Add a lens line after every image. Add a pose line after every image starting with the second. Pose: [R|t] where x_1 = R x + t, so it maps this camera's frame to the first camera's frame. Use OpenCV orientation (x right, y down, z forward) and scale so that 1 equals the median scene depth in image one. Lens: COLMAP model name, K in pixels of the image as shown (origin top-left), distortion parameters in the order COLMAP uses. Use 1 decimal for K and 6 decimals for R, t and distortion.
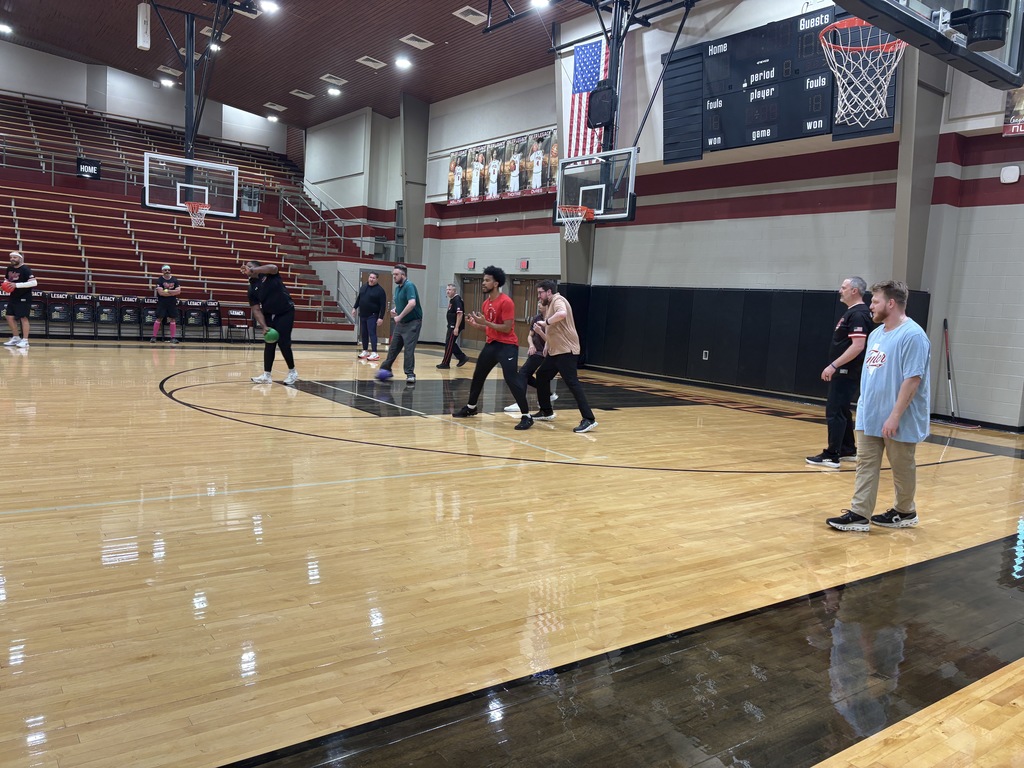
lens RADIAL K [[777.6, 0, 513.1], [0, 777.6, 376.6], [0, 0, 1]] dist [0.040369, -0.025488]
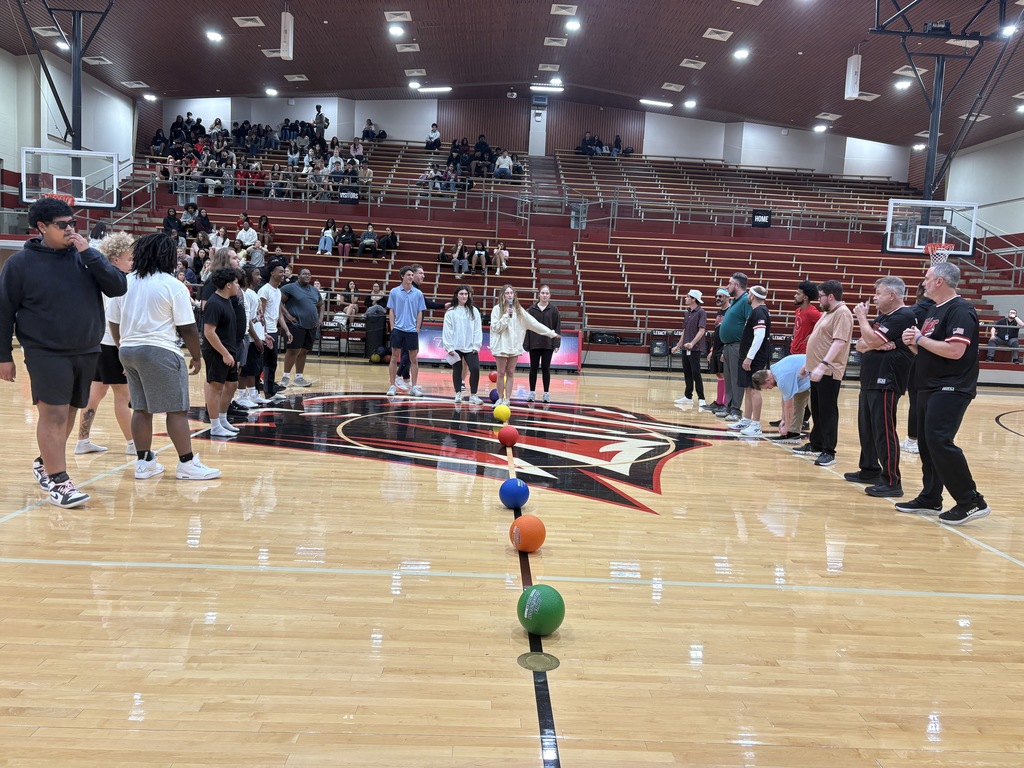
lens RADIAL K [[775.8, 0, 518.4], [0, 775.8, 384.0], [0, 0, 1]] dist [0.054204, -0.048366]
pose [[0.827865, 0.032969, -0.559957, -0.273392], [-0.047281, 0.998820, -0.011094, -0.009960], [0.558931, 0.035659, 0.828447, -0.102133]]
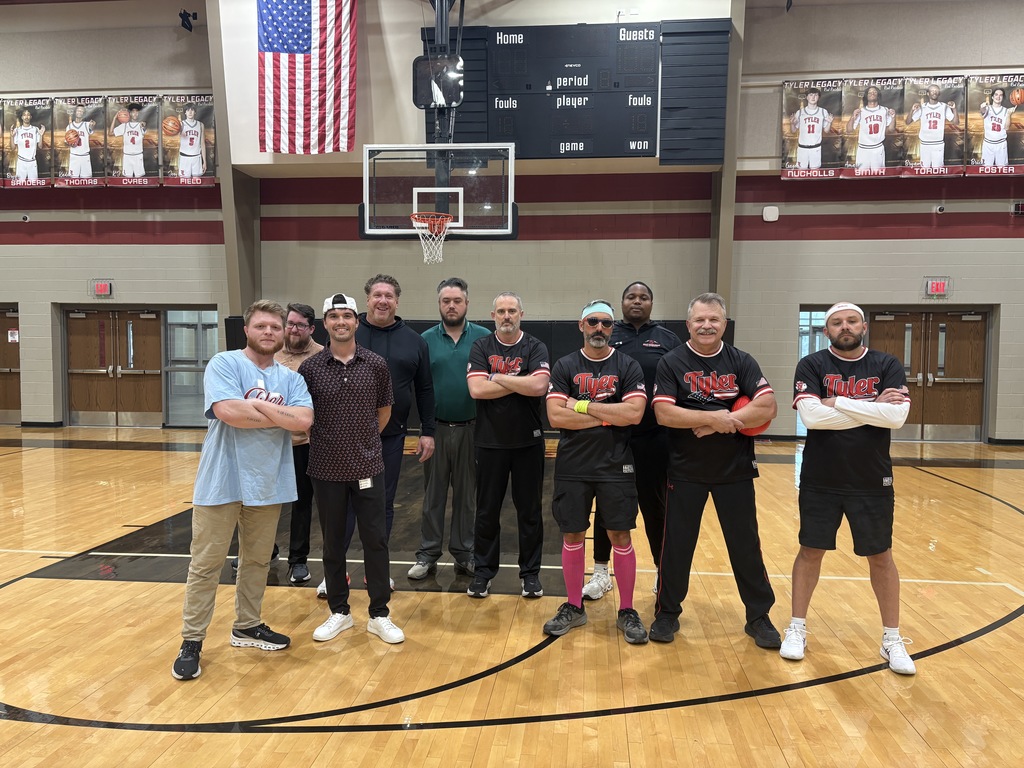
lens RADIAL K [[777.6, 0, 513.1], [0, 777.6, 376.6], [0, 0, 1]] dist [0.040369, -0.025488]
pose [[0.672917, -0.087994, 0.734465, -0.307520], [0.102355, 0.994425, 0.025362, -0.062564], [-0.732602, 0.058110, 0.678172, 0.359270]]
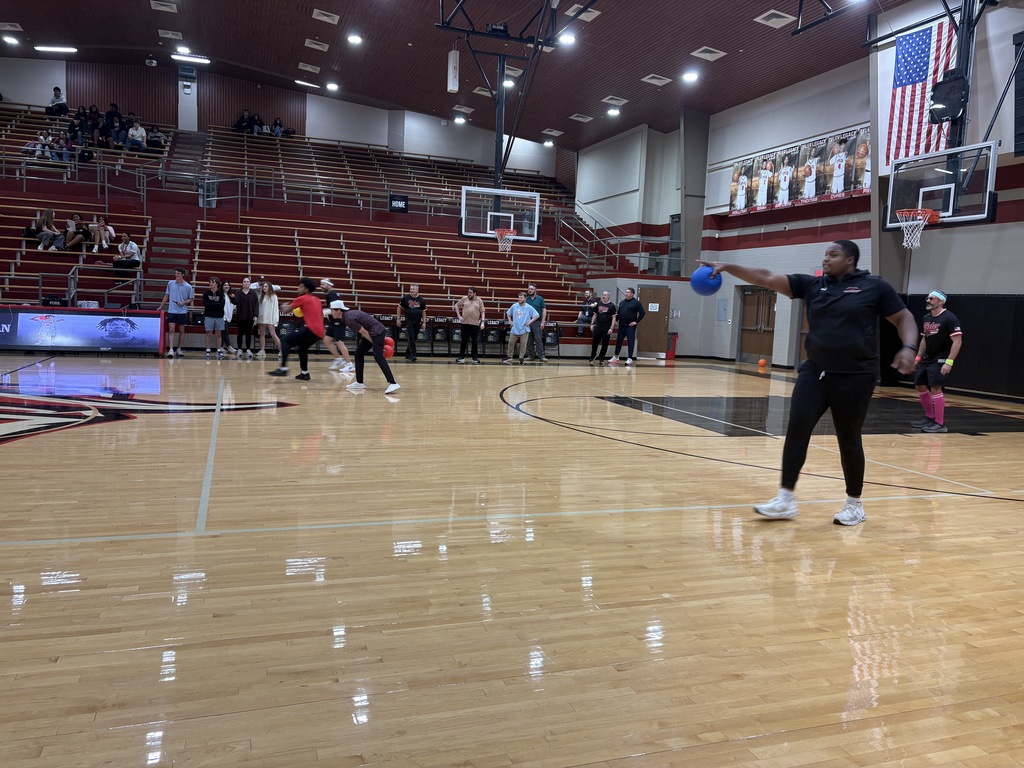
lens RADIAL K [[773.9, 0, 507.9], [0, 773.9, 379.6], [0, 0, 1]] dist [0.054261, -0.057218]
pose [[0.954939, 0.005761, -0.296745, -0.079669], [-0.009359, 0.999899, -0.010706, -0.003503], [0.296653, 0.013000, 0.954897, -0.013693]]
